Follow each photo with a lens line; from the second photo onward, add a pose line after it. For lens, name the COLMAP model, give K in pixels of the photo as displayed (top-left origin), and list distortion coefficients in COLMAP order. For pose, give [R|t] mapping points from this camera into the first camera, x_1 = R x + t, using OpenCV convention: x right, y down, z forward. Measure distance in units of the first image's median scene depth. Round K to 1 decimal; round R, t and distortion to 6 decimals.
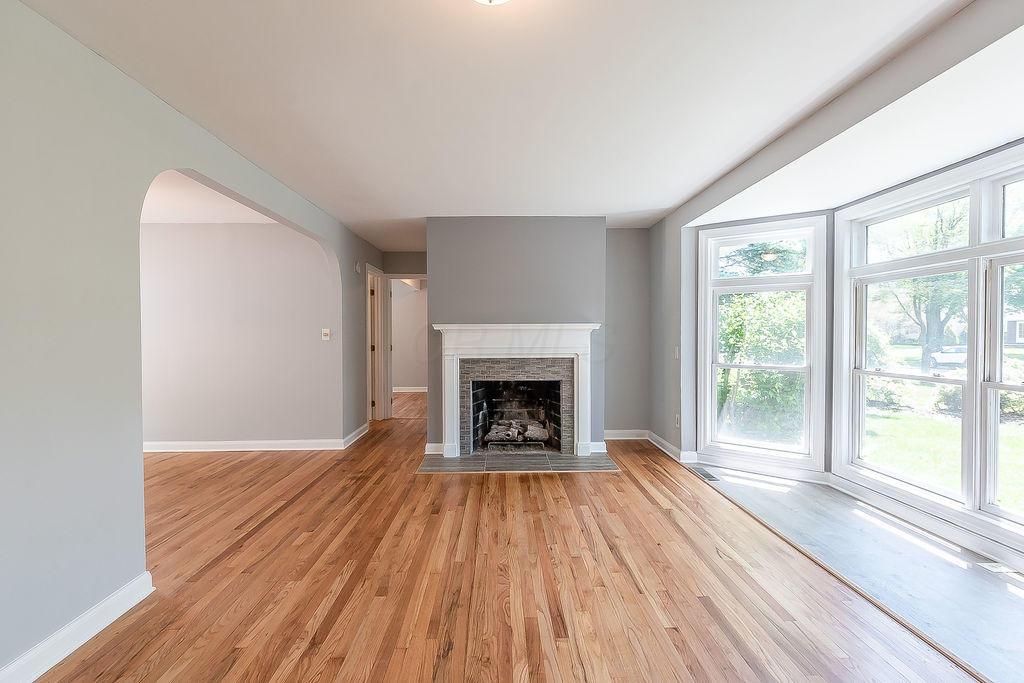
lens RADIAL K [[449.1, 0, 509.3], [0, 449.1, 342.1], [0, 0, 1]] dist [-0.001902, 0.000055]
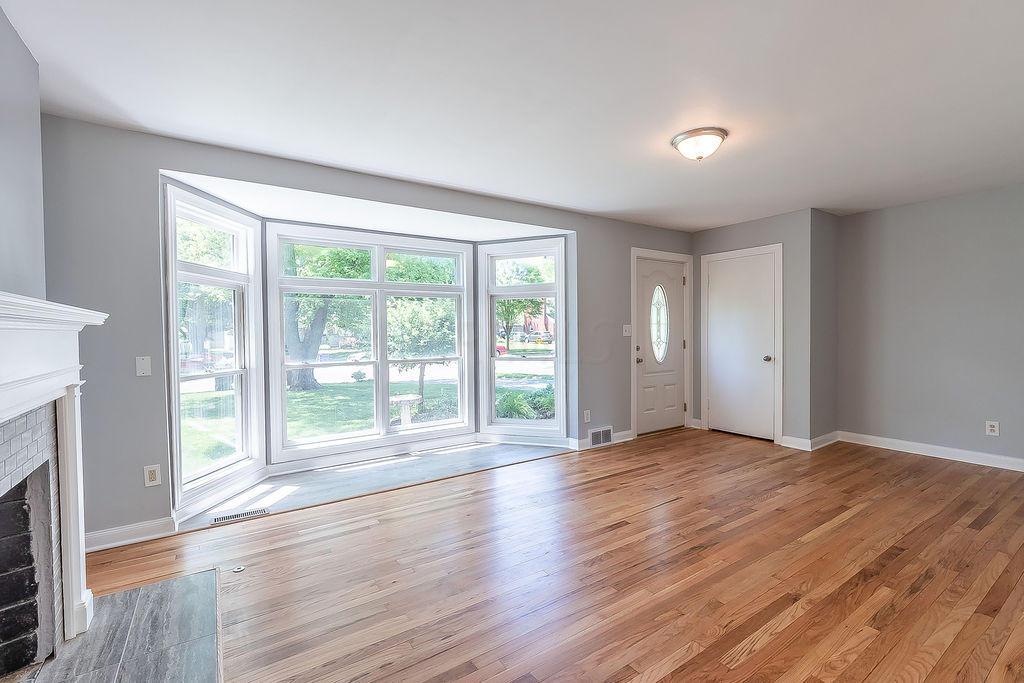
lens RADIAL K [[449.1, 0, 509.3], [0, 449.1, 342.1], [0, 0, 1]] dist [-0.001902, 0.000055]
pose [[-0.535027, -0.010065, 0.844775, -0.402348], [0.028622, 0.999139, 0.030032, -0.013018], [-0.844350, 0.040247, -0.534279, 0.883647]]
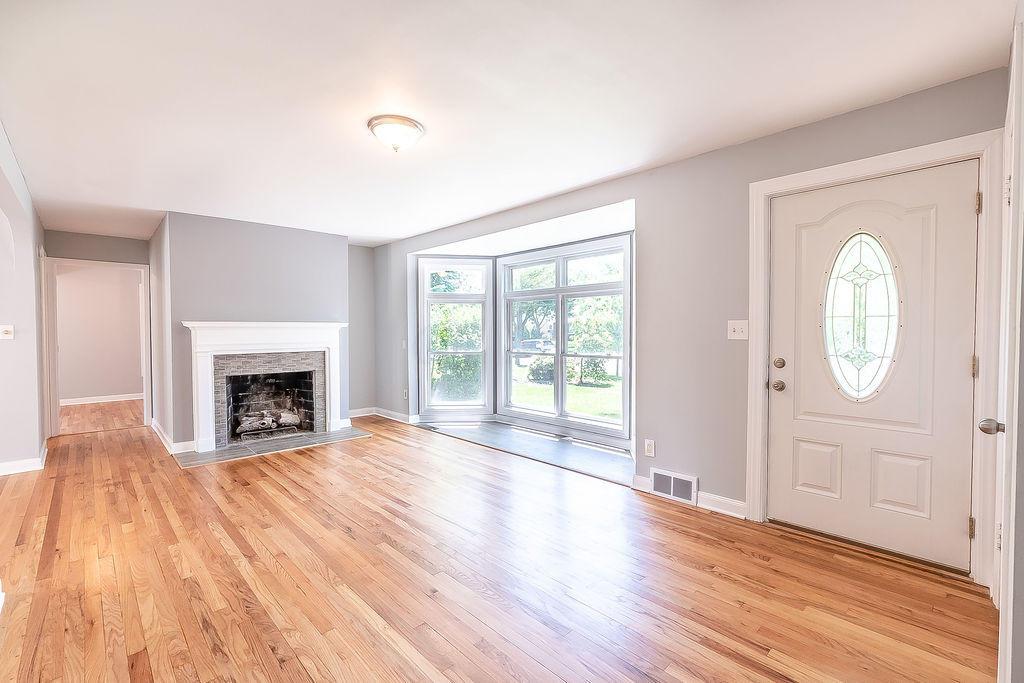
lens RADIAL K [[448.4, 0, 507.8], [0, 448.4, 341.5], [0, 0, 1]] dist [-0.003477, -0.000737]
pose [[0.739227, -0.016160, 0.673263, -0.304982], [0.013994, 0.999865, 0.008633, 0.006319], [-0.673311, 0.003040, 0.739353, -0.216414]]
